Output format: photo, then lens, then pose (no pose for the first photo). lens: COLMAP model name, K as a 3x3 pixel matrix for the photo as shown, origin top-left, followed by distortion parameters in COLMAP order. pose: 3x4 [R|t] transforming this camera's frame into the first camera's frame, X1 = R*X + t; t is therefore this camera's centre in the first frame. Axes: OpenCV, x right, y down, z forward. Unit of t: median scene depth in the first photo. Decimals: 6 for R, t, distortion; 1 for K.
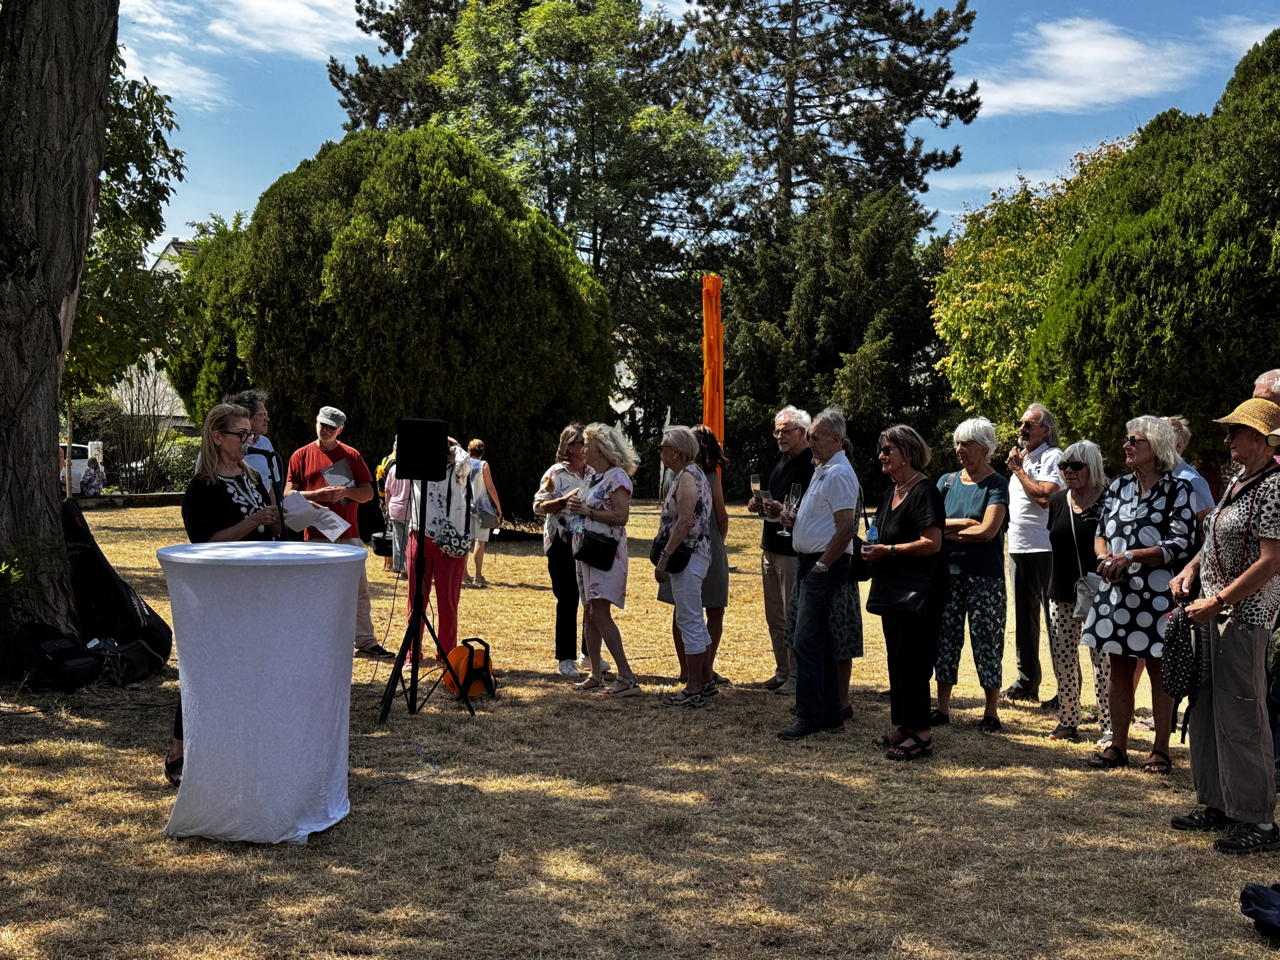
lens RADIAL K [[1773.1, 0, 644.0], [0, 1773.1, 479.7], [0, 0, 1]] dist [-0.018997, 0.000000]
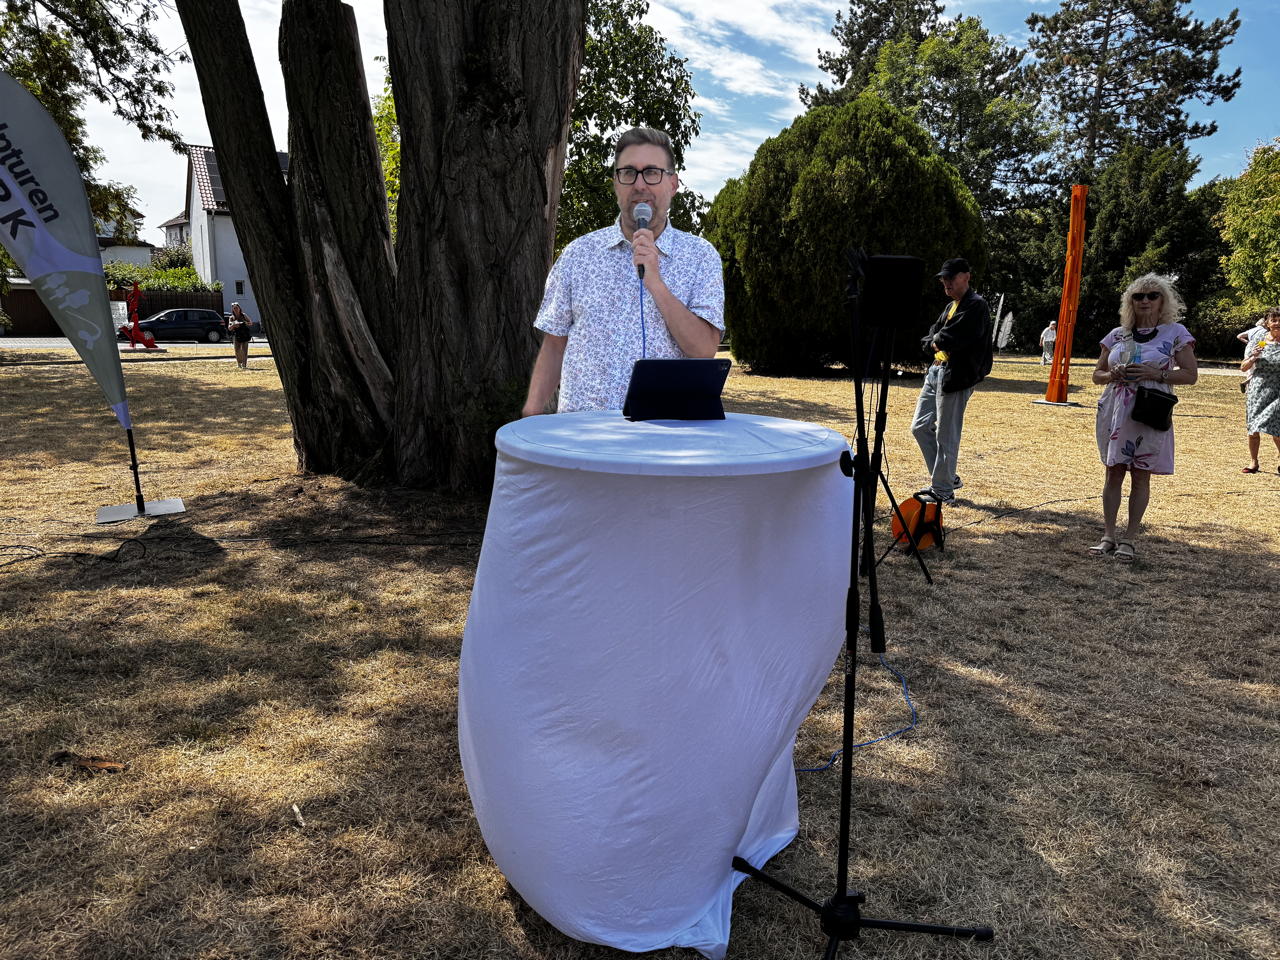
lens RADIAL K [[895.4, 0, 650.2], [0, 895.4, 489.5], [0, 0, 1]] dist [0.039303, 0.001680]
pose [[0.947024, 0.073526, -0.312633, -0.019329], [-0.020413, 0.985253, 0.169880, 0.001171], [0.320514, -0.154498, 0.934559, 0.107825]]
